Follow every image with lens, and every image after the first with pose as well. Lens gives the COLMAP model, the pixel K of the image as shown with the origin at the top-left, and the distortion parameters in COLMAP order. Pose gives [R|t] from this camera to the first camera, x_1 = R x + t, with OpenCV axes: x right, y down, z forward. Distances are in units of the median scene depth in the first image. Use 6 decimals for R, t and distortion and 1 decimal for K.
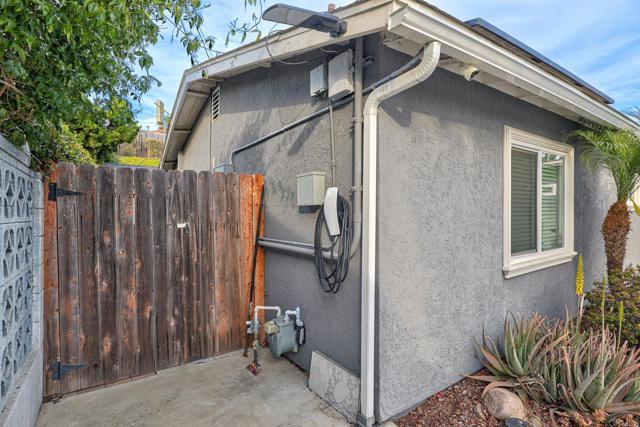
lens RADIAL K [[333.5, 0, 313.4], [0, 333.5, 214.3], [0, 0, 1]] dist [-0.020588, 0.005402]
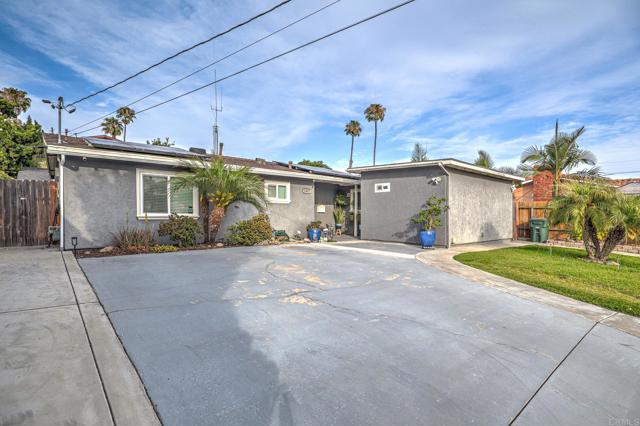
lens RADIAL K [[333.5, 0, 327.3], [0, 333.5, 223.5], [0, 0, 1]] dist [-0.020588, 0.005402]
pose [[0.992200, 0.014121, 0.123852, 1.925314], [-0.016550, 0.999690, 0.018606, 0.153790], [-0.123550, -0.020510, 0.992126, -2.229094]]
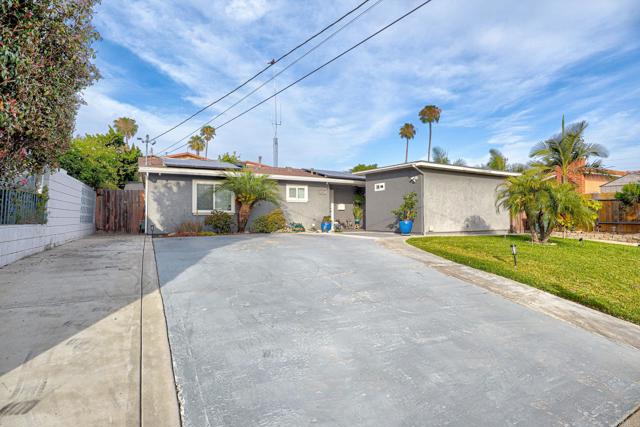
lens RADIAL K [[333.5, 0, 319.0], [0, 333.5, 213.9], [0, 0, 1]] dist [-0.020588, 0.005402]
pose [[0.994268, 0.002475, -0.106886, 2.677847], [-0.004581, 0.999800, -0.019463, 0.266309], [0.106817, 0.019841, 0.994081, -3.147907]]
